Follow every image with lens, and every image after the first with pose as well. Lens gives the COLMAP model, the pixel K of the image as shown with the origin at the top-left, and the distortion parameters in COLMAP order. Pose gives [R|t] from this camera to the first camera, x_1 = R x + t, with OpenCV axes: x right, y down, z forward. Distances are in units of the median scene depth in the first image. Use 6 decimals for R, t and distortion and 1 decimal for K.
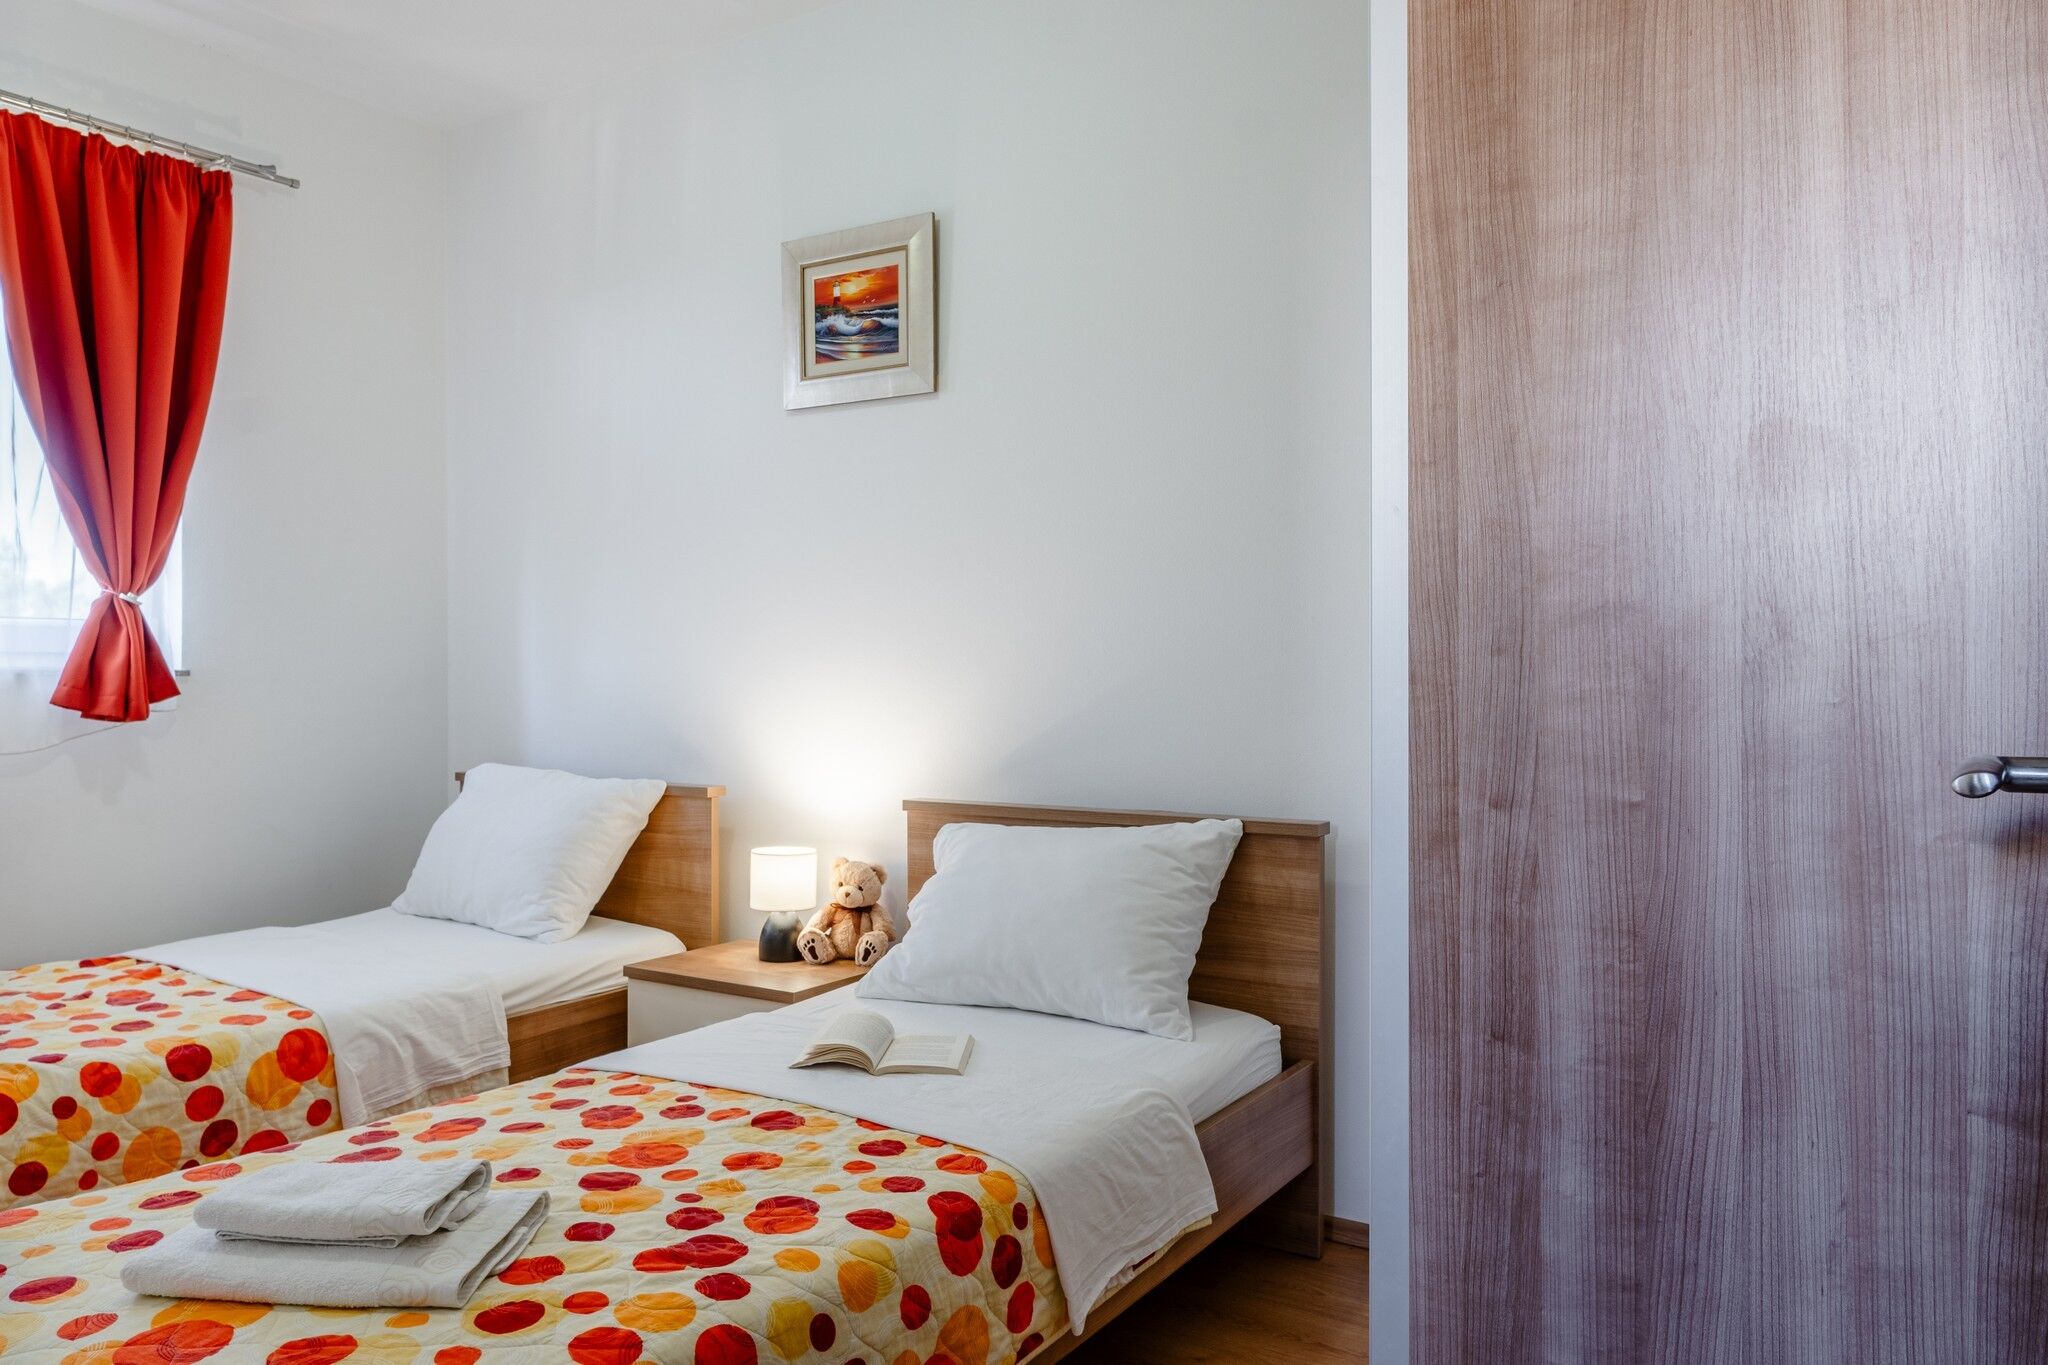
lens RADIAL K [[1441.3, 0, 1030.8], [0, 1441.3, 683.6], [0, 0, 1]] dist [0.003650, -0.006641]
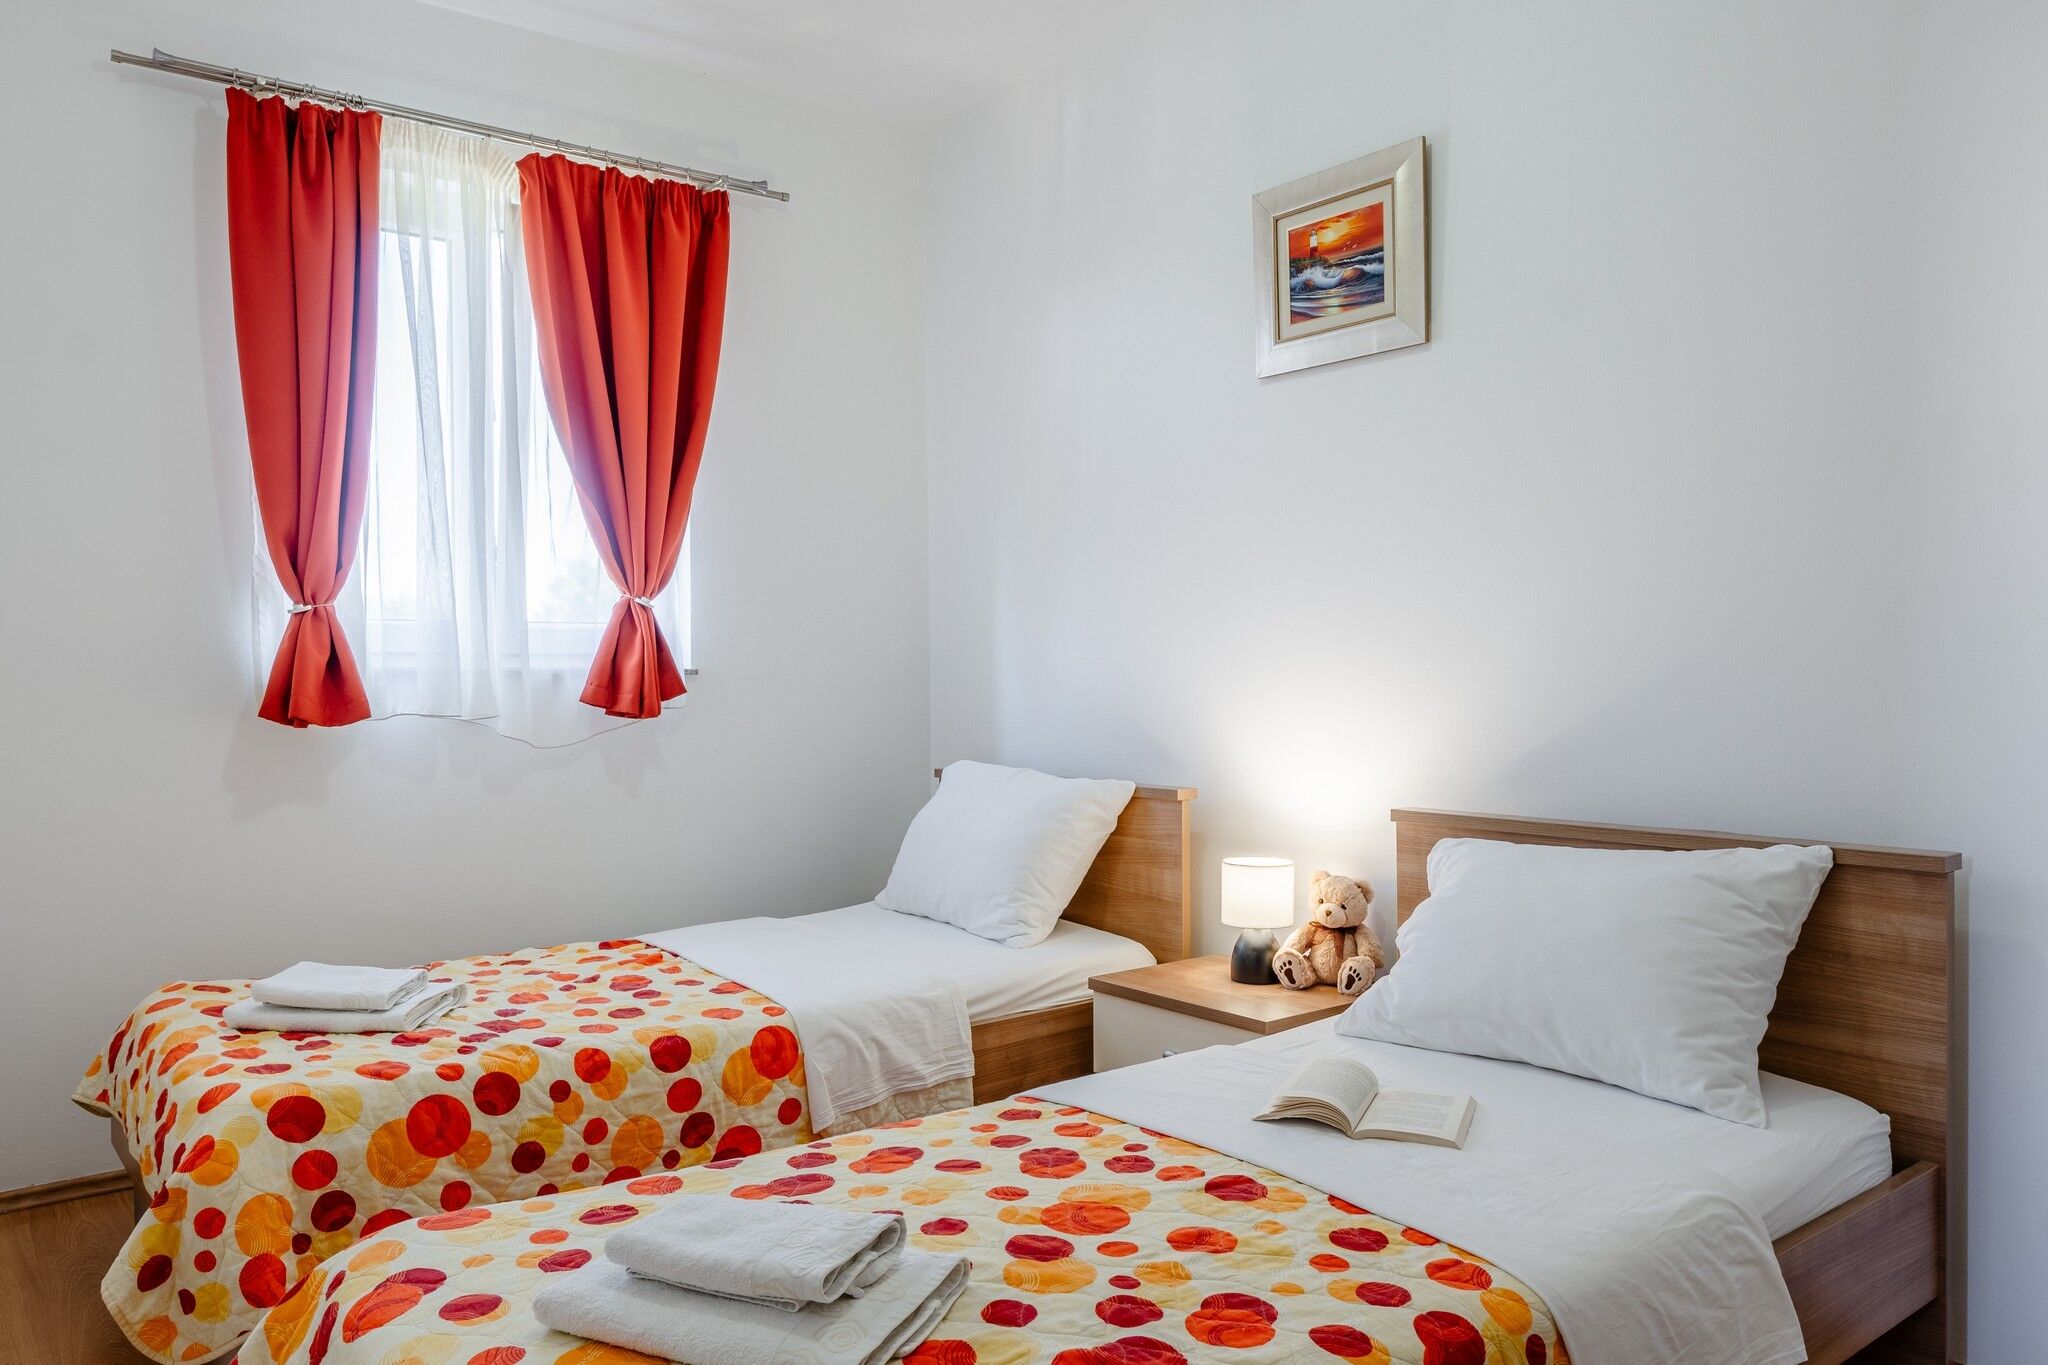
lens RADIAL K [[1441.3, 0, 1027.7], [0, 1441.3, 692.0], [0, 0, 1]] dist [0.003650, -0.006641]
pose [[0.941861, -0.003950, -0.335979, -0.001749], [0.007233, 0.999938, 0.008521, 0.000033], [0.335924, -0.010456, 0.941831, 0.099922]]
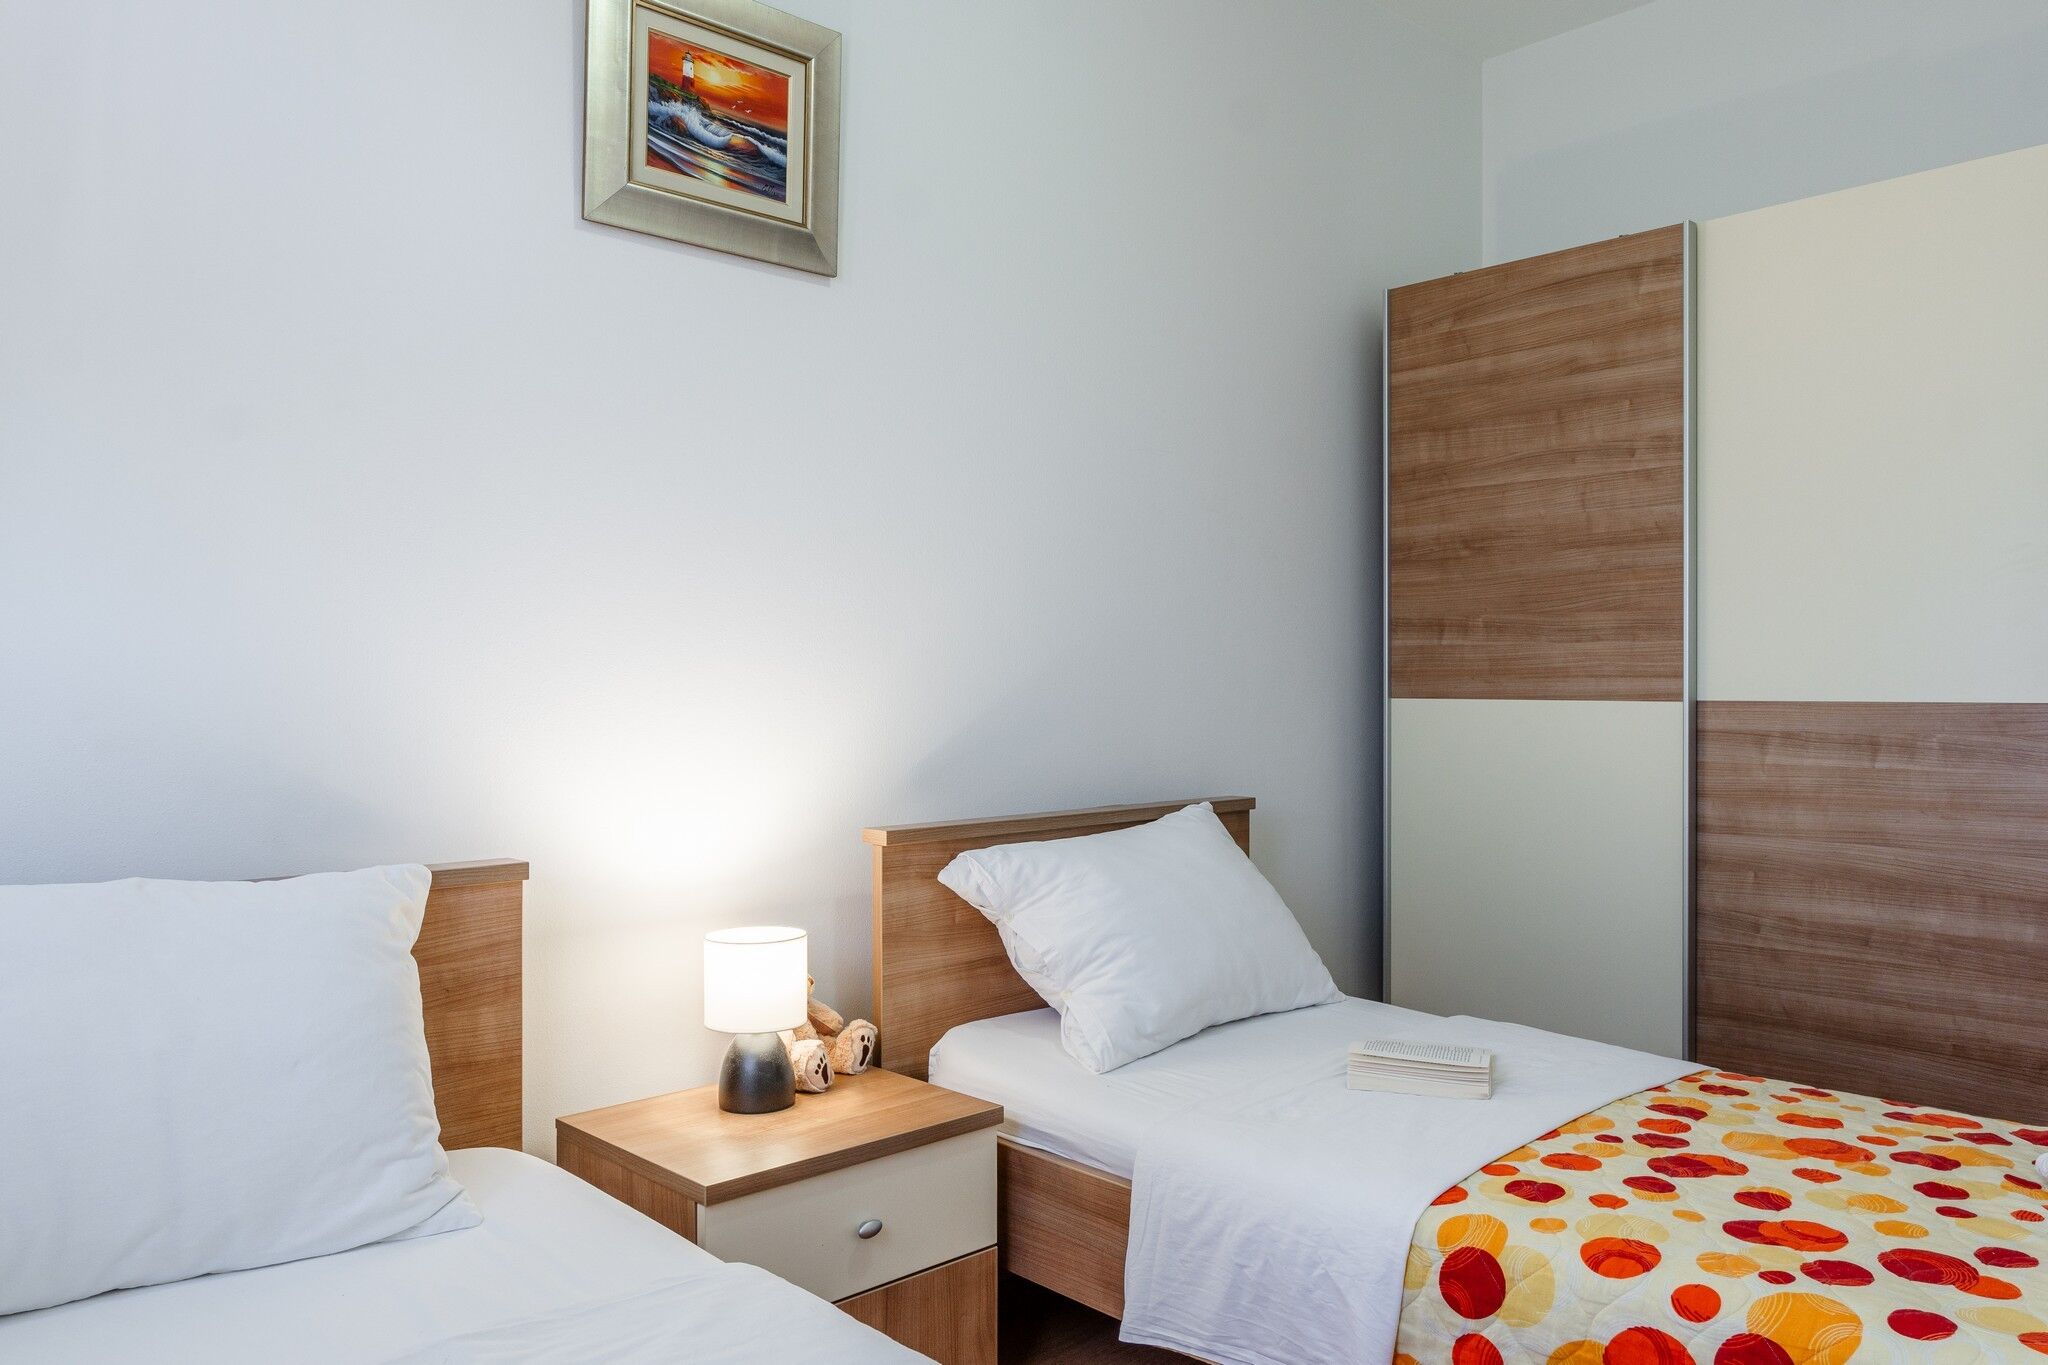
lens RADIAL K [[1441.3, 0, 1042.3], [0, 1441.3, 685.6], [0, 0, 1]] dist [0.003650, -0.006641]
pose [[0.260997, -0.004427, 0.965329, -0.794035], [0.010521, 0.999943, 0.001742, 0.006346], [-0.965282, 0.009701, 0.261029, 0.749055]]
